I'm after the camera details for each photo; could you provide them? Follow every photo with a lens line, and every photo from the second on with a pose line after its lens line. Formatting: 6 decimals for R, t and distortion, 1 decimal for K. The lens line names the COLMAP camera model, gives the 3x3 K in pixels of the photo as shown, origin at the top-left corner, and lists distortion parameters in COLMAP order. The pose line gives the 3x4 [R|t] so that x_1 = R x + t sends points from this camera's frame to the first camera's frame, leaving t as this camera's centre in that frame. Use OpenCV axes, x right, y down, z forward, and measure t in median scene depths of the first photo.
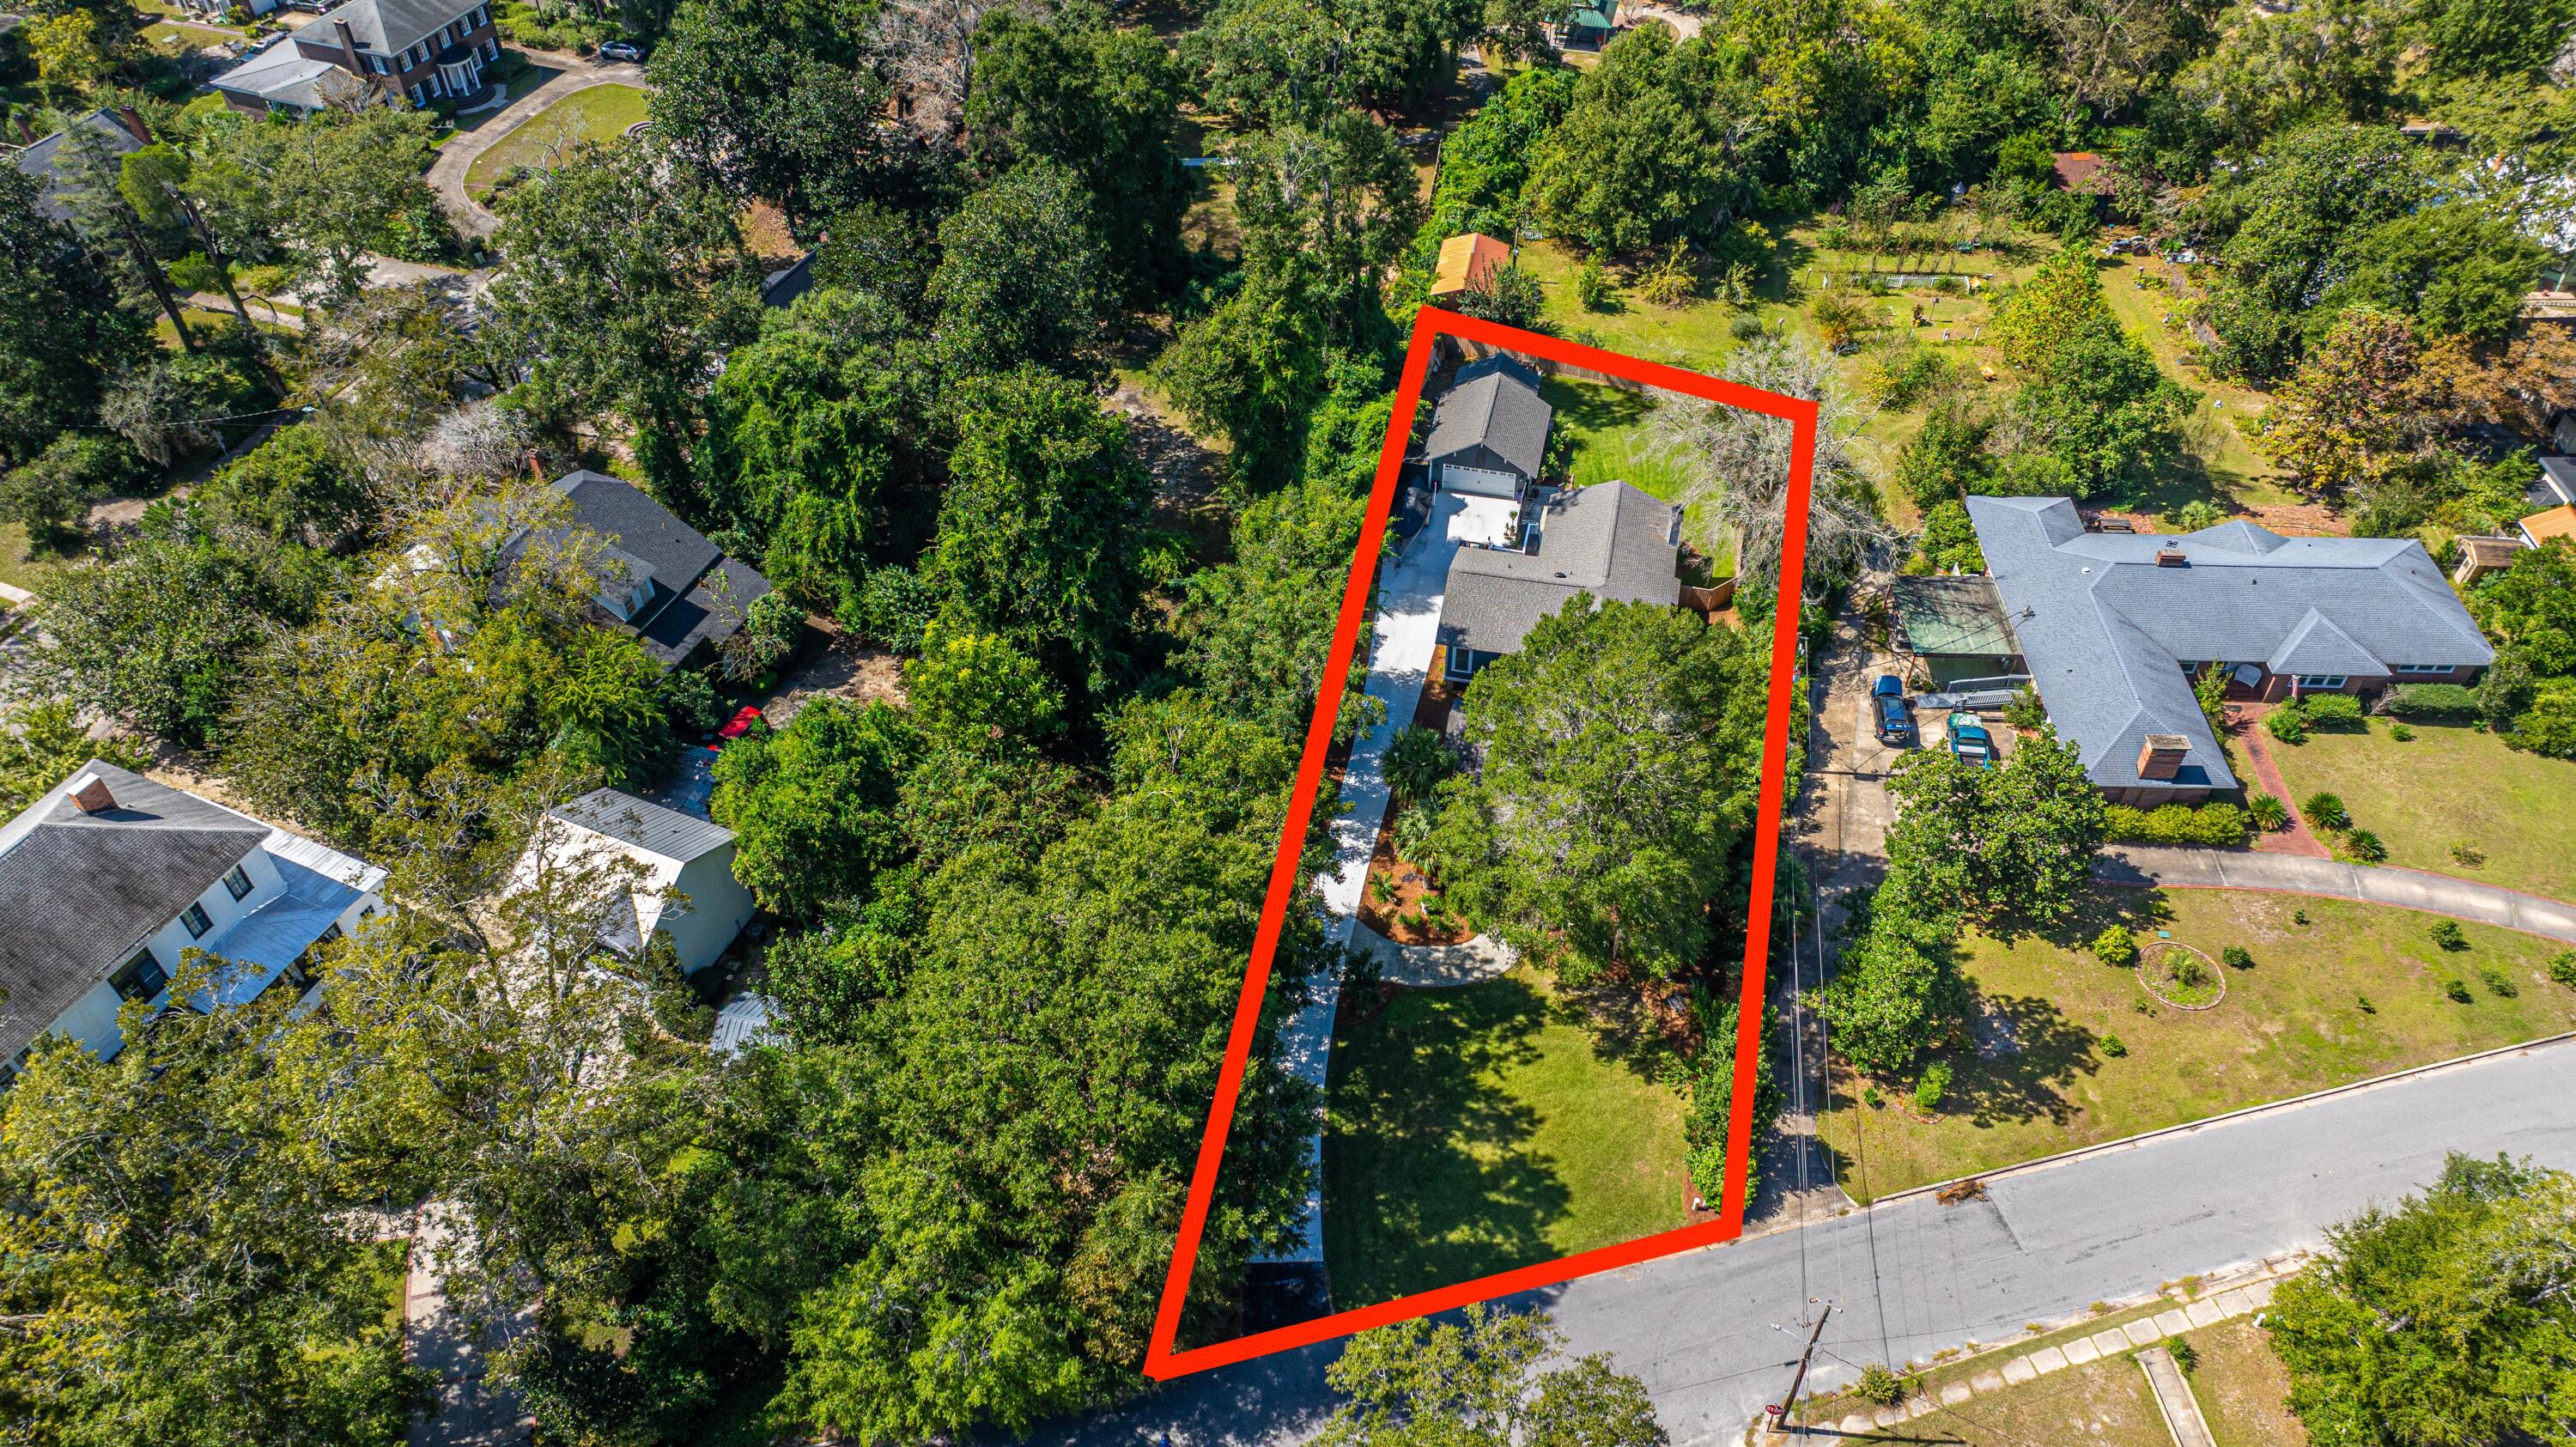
lens RADIAL K [[1821.6, 0, 1301.6], [0, 1821.6, 725.7], [0, 0, 1]] dist [-0.031384, 0.019072]
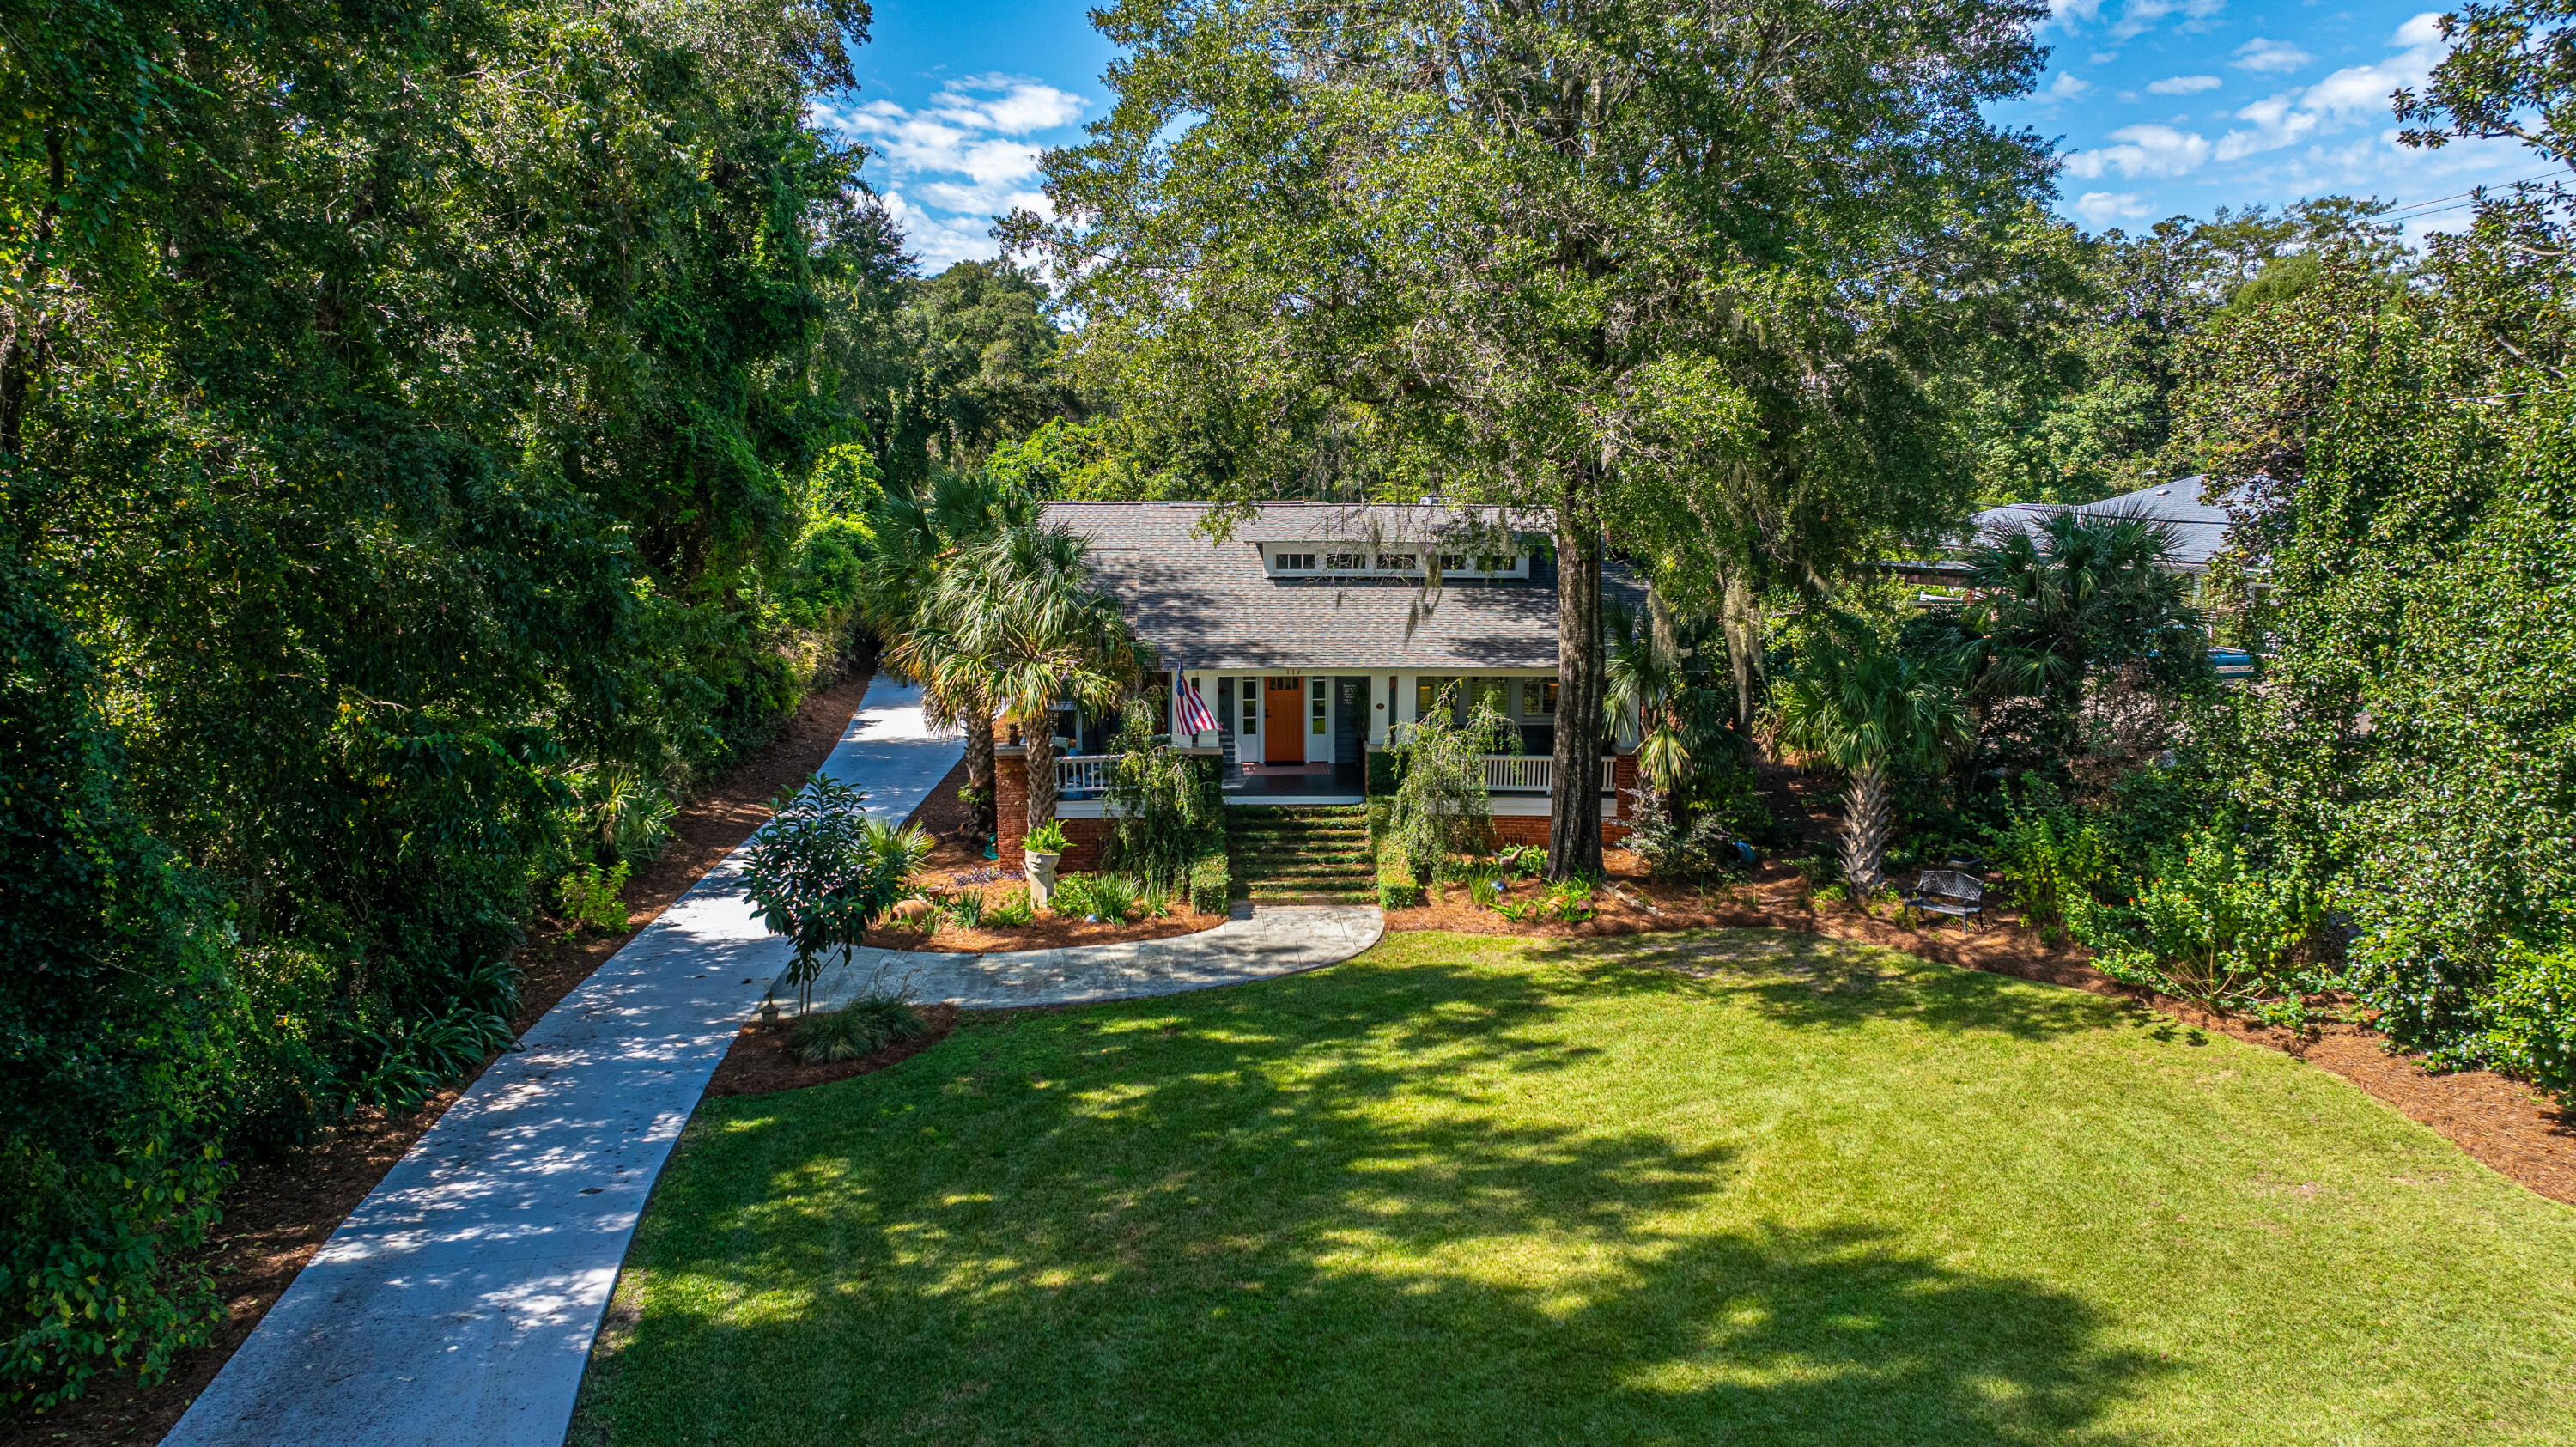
lens RADIAL K [[1820.7, 0, 1306.2], [0, 1820.7, 716.8], [0, 0, 1]] dist [-0.030006, 0.017089]
pose [[0.959796, -0.034176, 0.278610, 0.028172], [0.192650, 0.802089, -0.565278, 0.271893], [-0.204151, 0.596225, 0.776426, 0.776685]]
